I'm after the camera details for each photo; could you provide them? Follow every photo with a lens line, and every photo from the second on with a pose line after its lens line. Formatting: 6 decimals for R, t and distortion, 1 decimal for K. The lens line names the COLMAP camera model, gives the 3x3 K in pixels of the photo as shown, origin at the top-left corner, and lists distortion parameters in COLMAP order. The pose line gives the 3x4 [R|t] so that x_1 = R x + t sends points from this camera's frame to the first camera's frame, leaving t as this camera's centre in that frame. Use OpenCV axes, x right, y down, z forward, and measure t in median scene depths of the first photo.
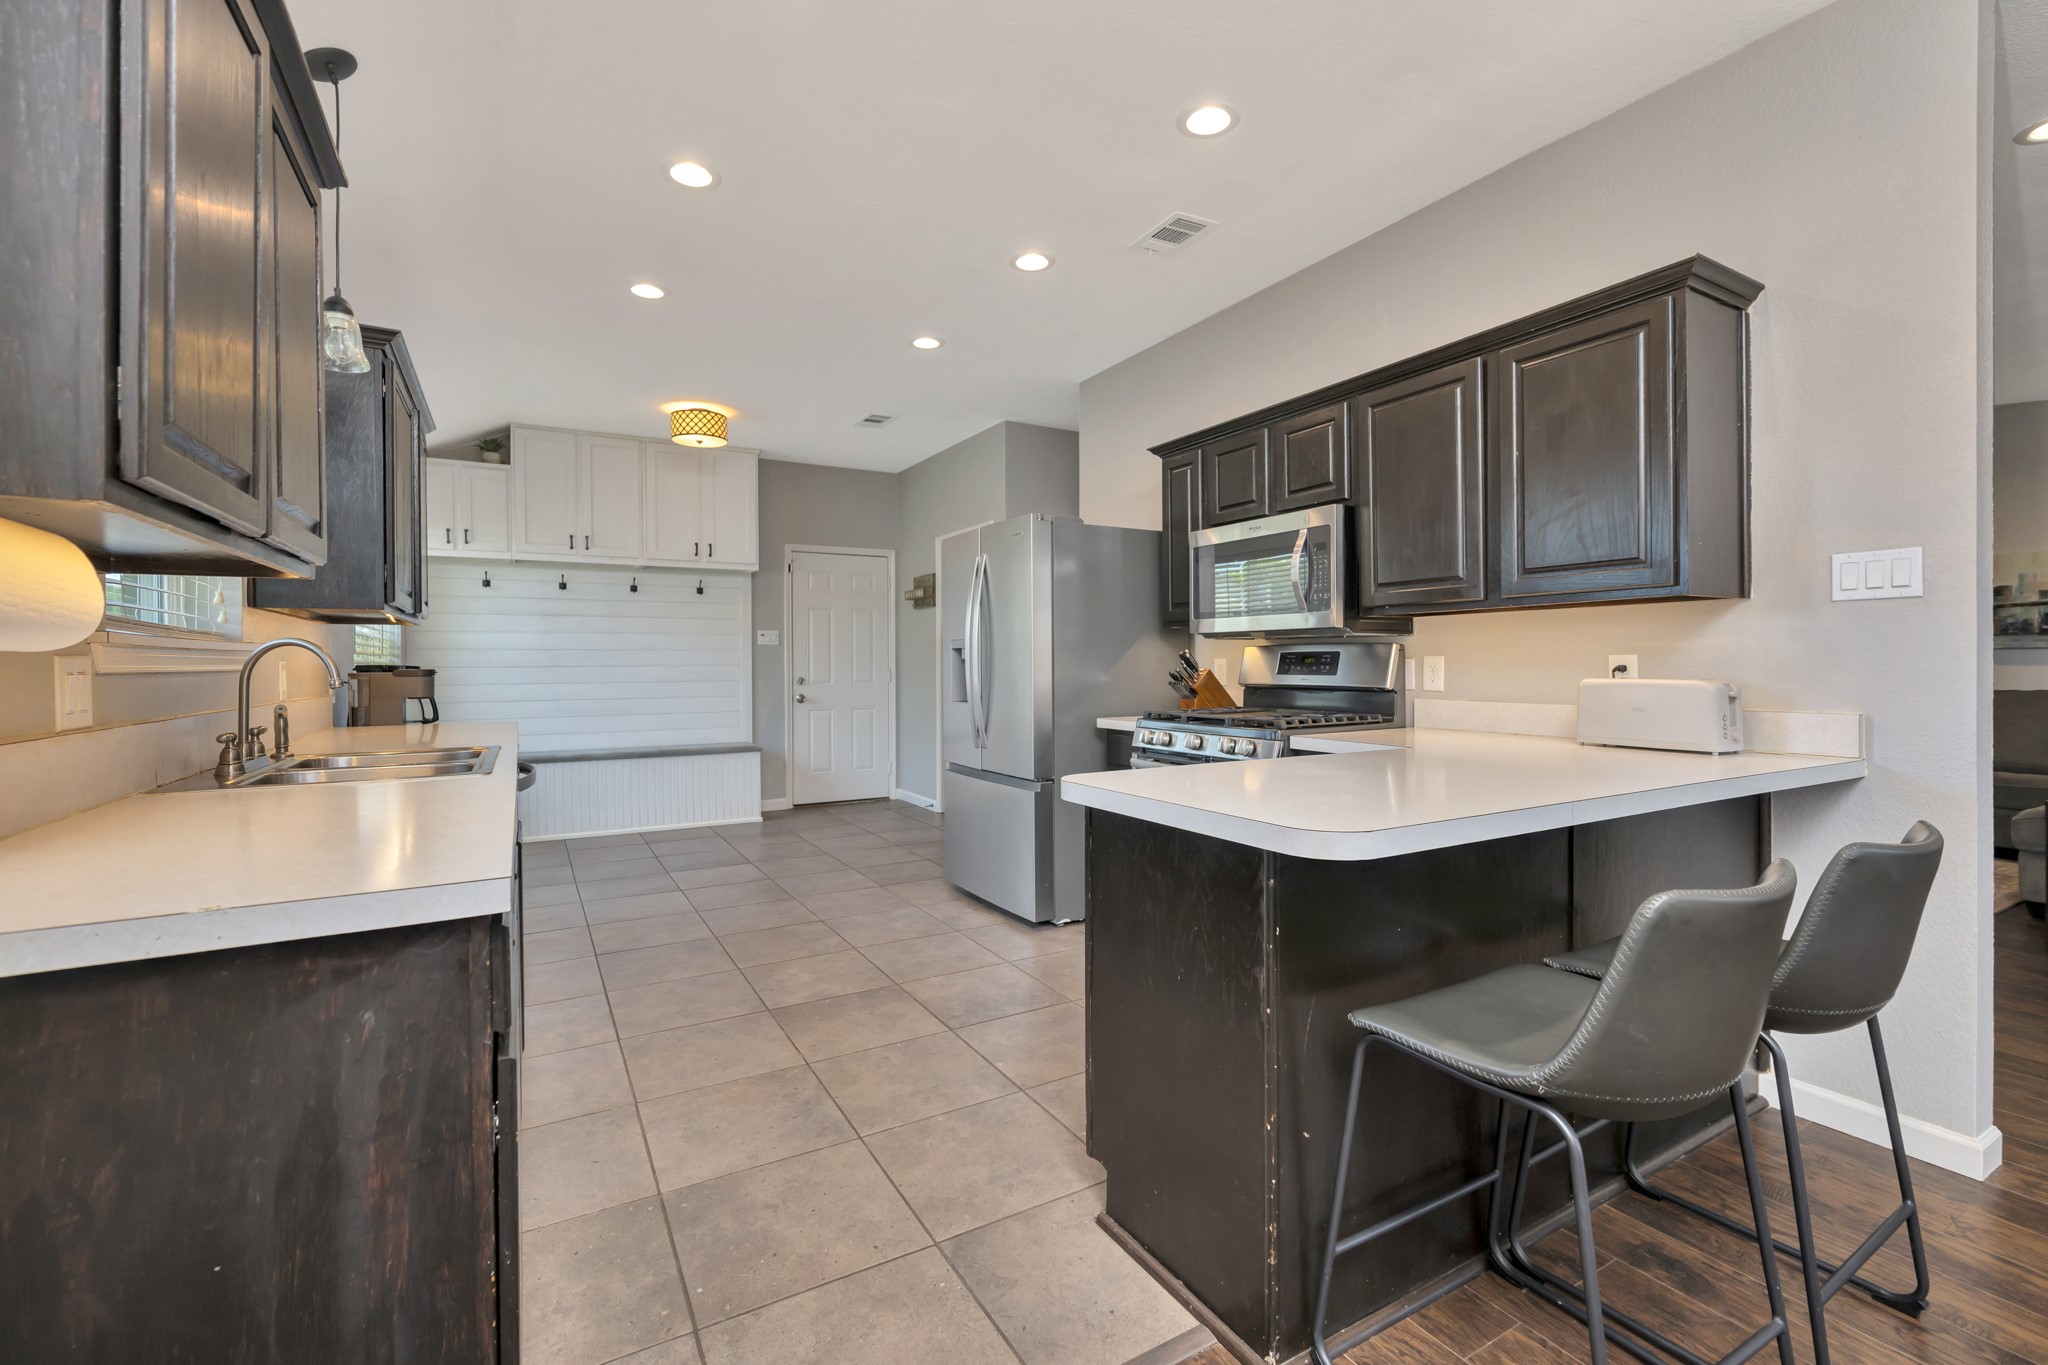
lens RADIAL K [[893.3, 0, 1042.8], [0, 893.3, 654.5], [0, 0, 1]] dist [0.000587, -0.000134]
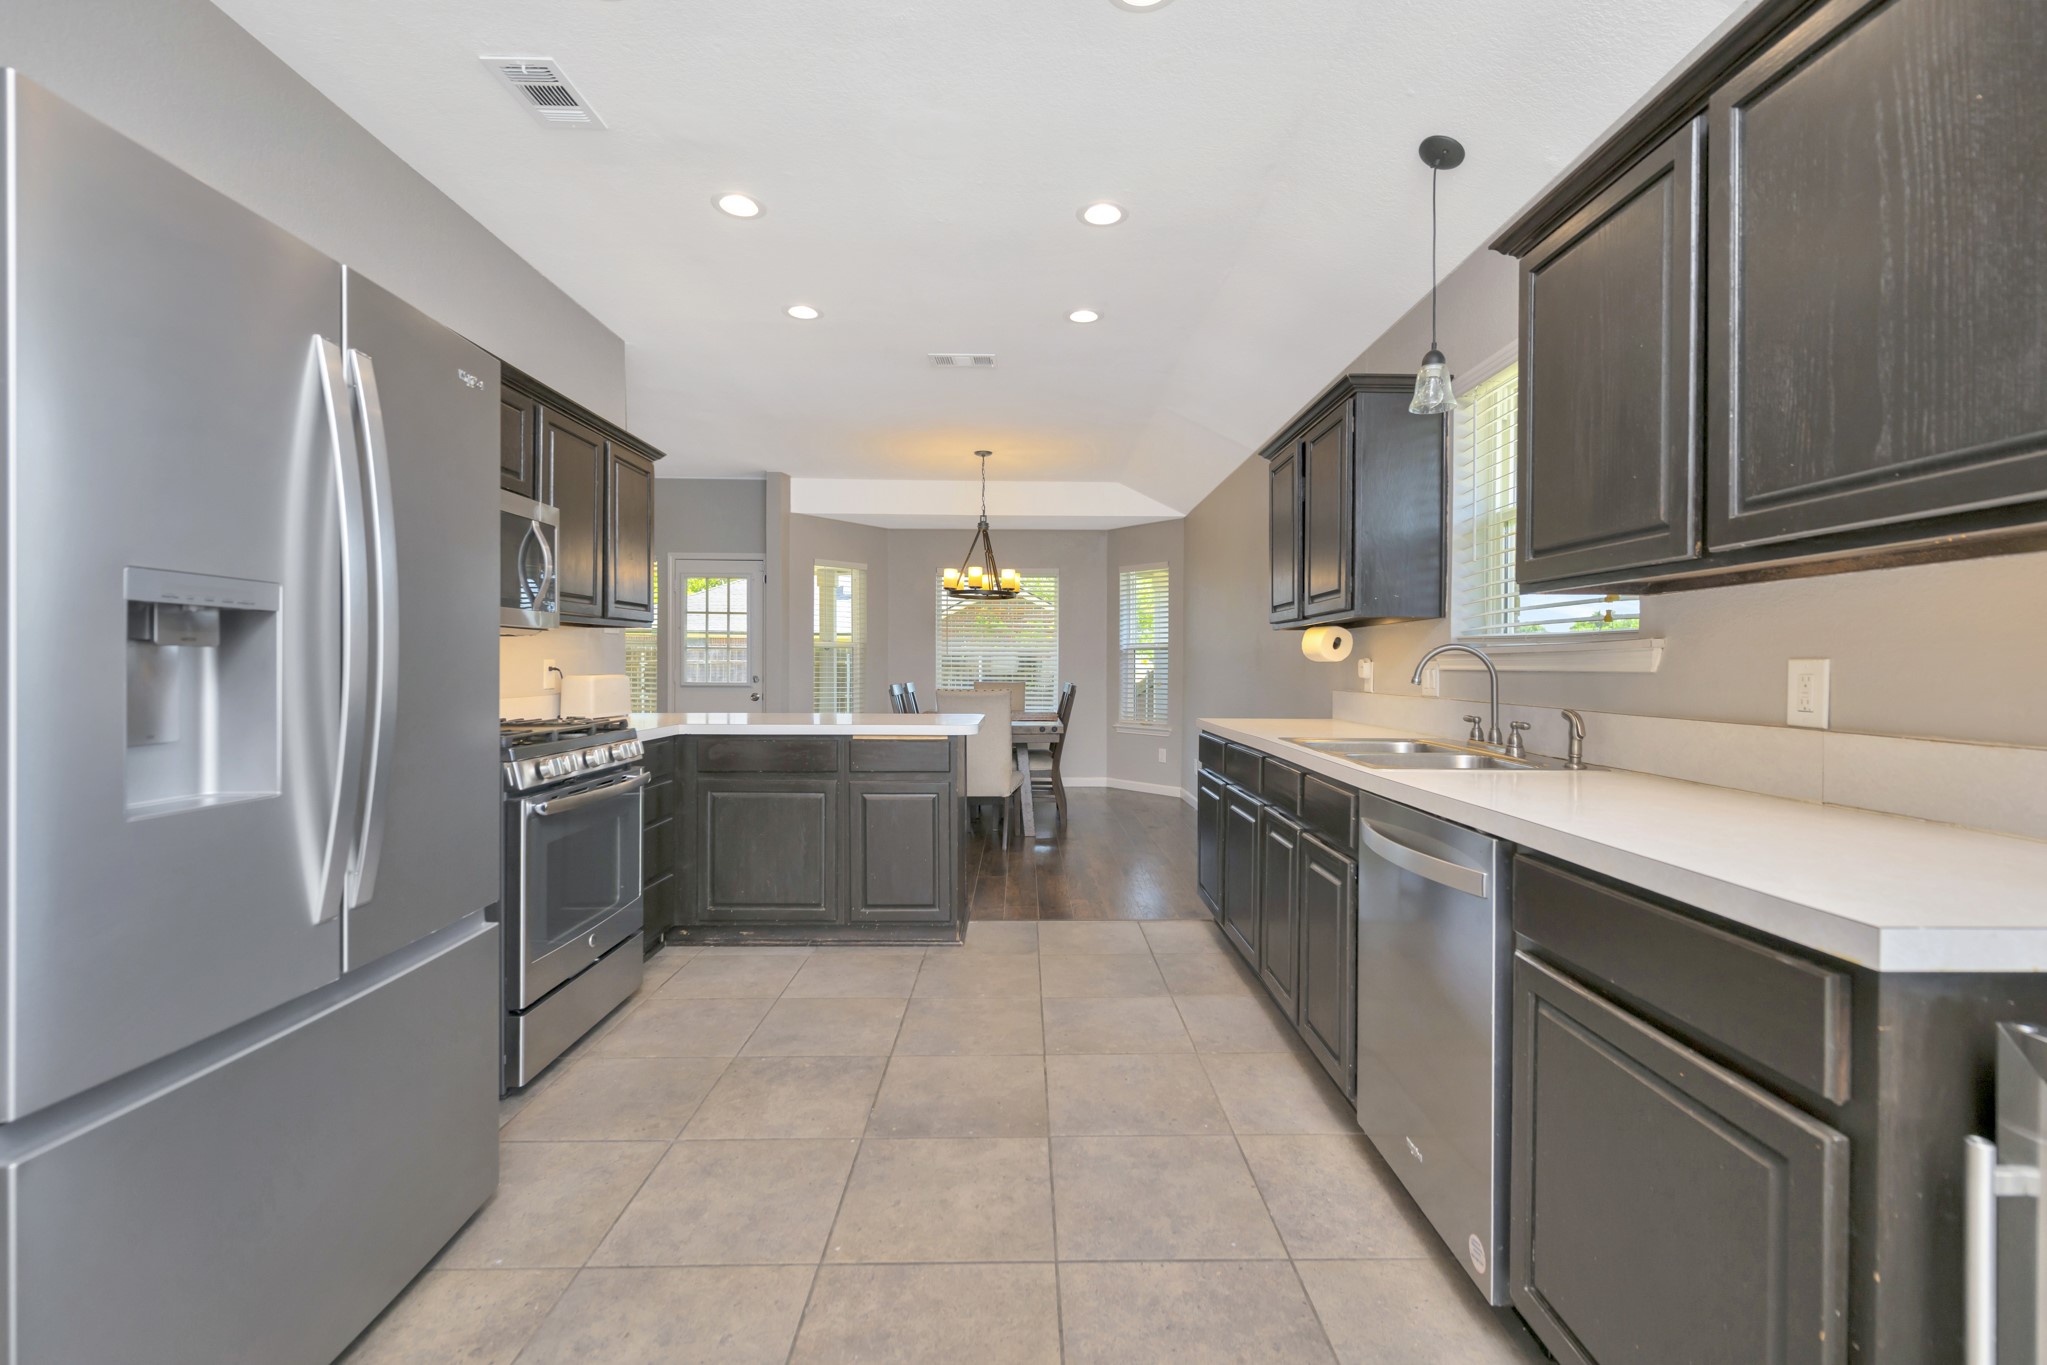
lens RADIAL K [[900.6, 0, 1033.6], [0, 900.6, 669.6], [0, 0, 1]] dist [-0.000934, -0.000045]
pose [[-0.869487, -0.000130, 0.493955, -0.469316], [-0.003302, 0.999979, -0.005548, 0.013055], [-0.493944, -0.006455, -0.869470, 1.172997]]
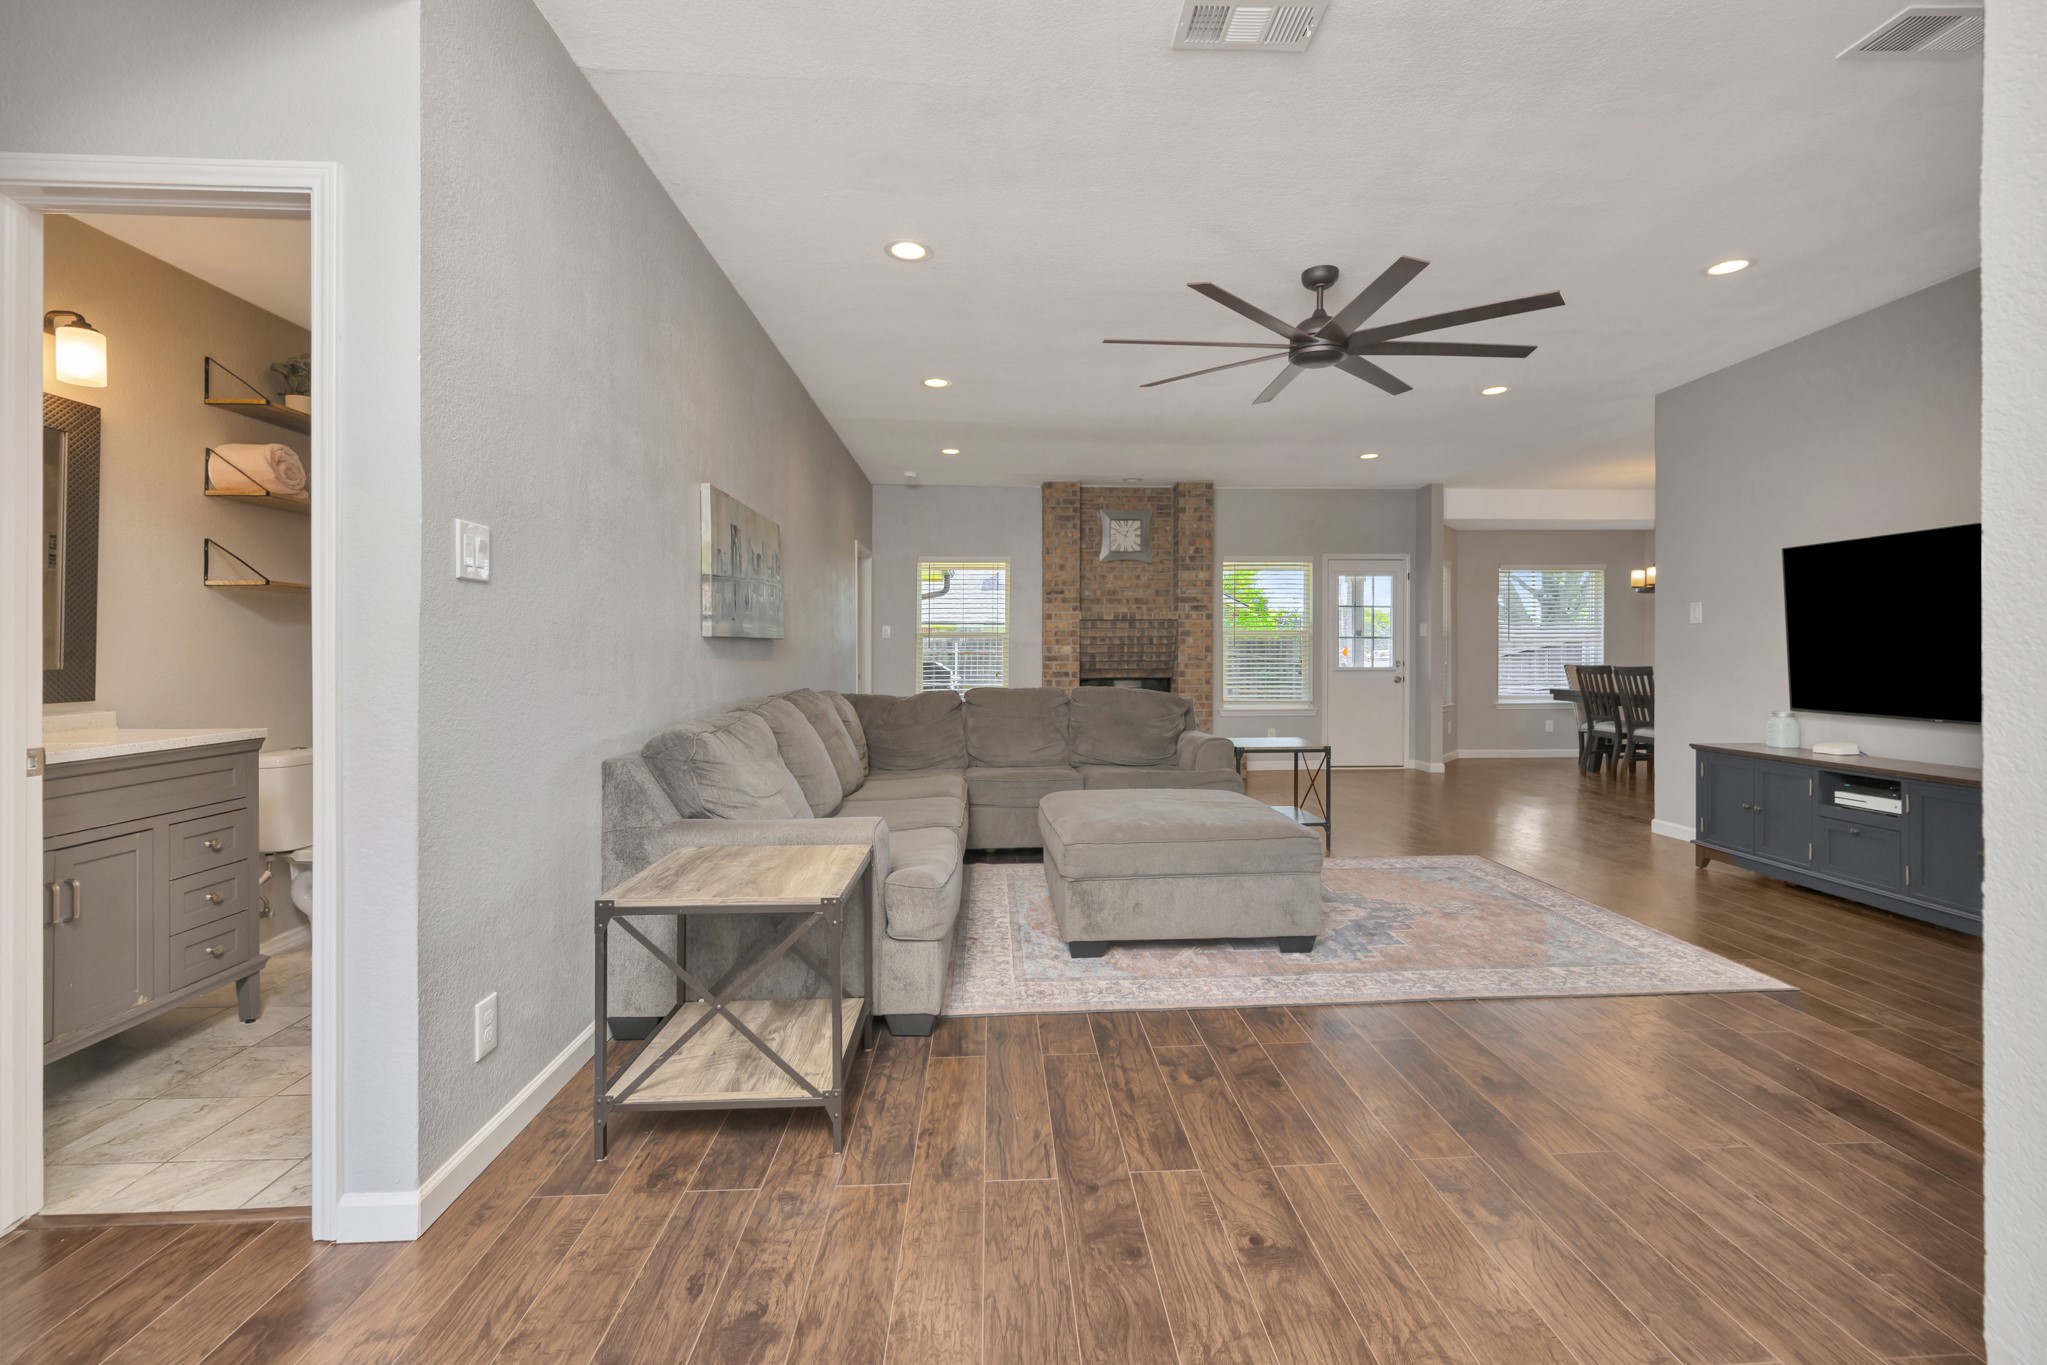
lens RADIAL K [[891.6, 0, 1023.0], [0, 891.6, 642.7], [0, 0, 1]] dist [-0.022654, -0.000147]
pose [[-0.880358, 0.014603, 0.474086, 0.708335], [0.003296, 0.999690, -0.024673, 0.023351], [-0.474299, -0.020158, -0.880133, 2.088255]]
